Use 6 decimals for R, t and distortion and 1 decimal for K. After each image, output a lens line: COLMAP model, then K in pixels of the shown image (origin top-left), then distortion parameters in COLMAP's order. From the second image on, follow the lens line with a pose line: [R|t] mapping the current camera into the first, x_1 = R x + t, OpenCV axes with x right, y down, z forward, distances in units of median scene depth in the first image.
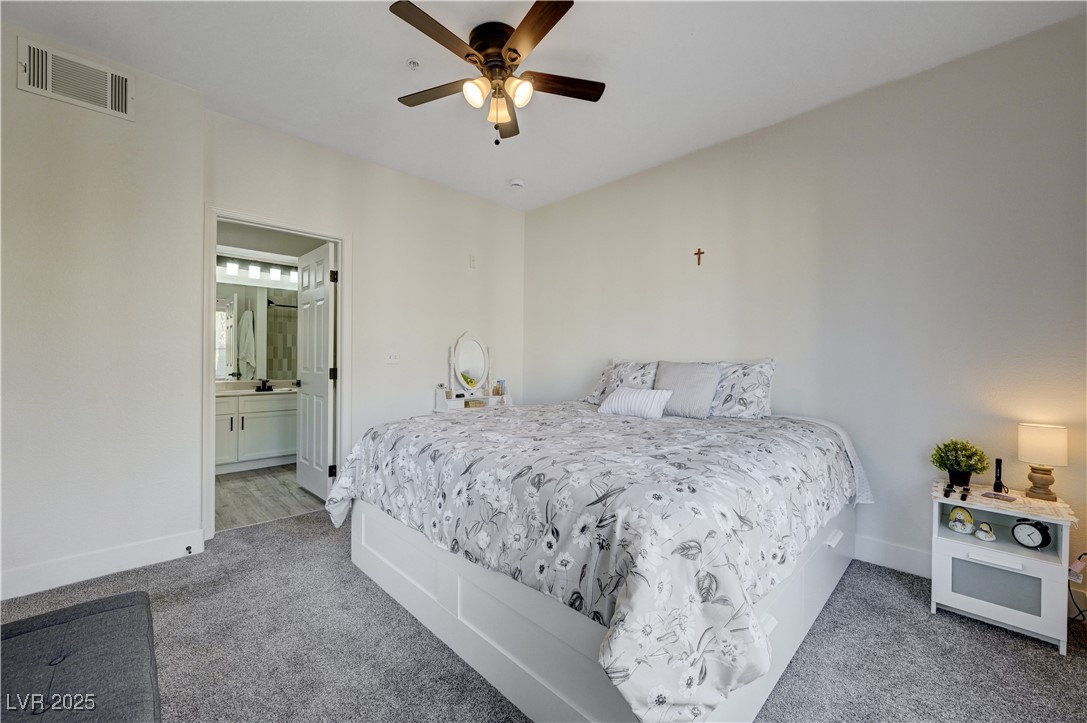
lens RADIAL K [[427.8, 0, 547.1], [0, 427.8, 364.1], [0, 0, 1]] dist [-0.000435, 0.000006]
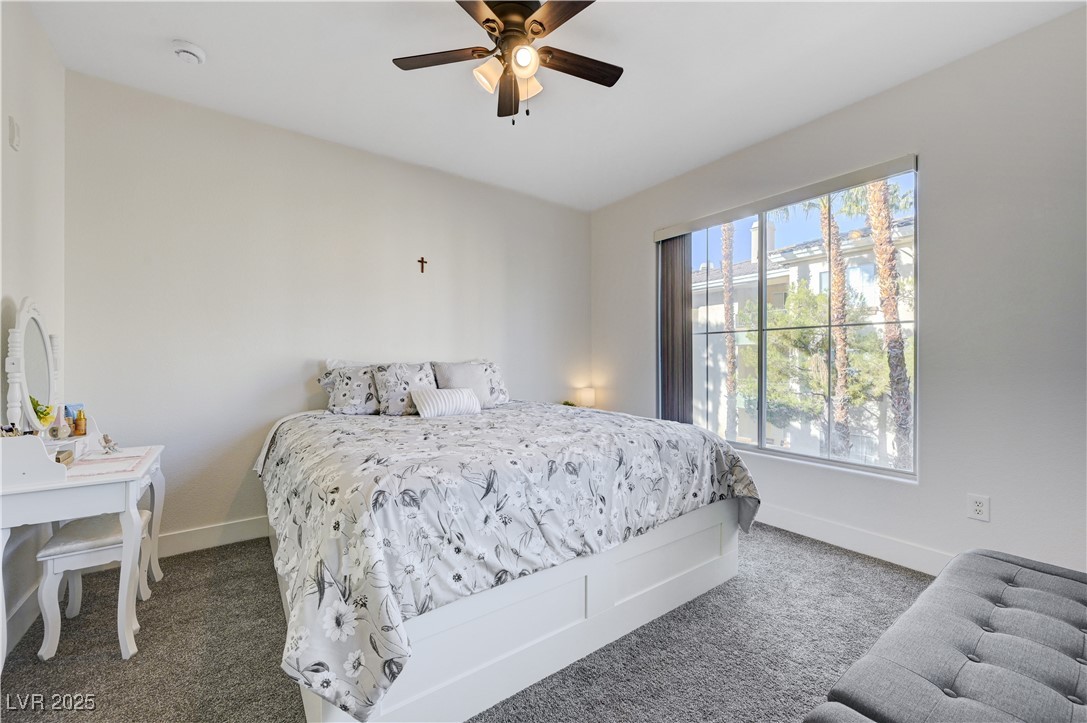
lens RADIAL K [[427.8, 0, 547.1], [0, 427.8, 364.1], [0, 0, 1]] dist [-0.000435, 0.000006]
pose [[0.152769, -0.012183, 0.988187, -1.295458], [0.007617, 0.999909, 0.011150, -0.018894], [-0.988233, 0.005824, 0.152848, 1.018472]]
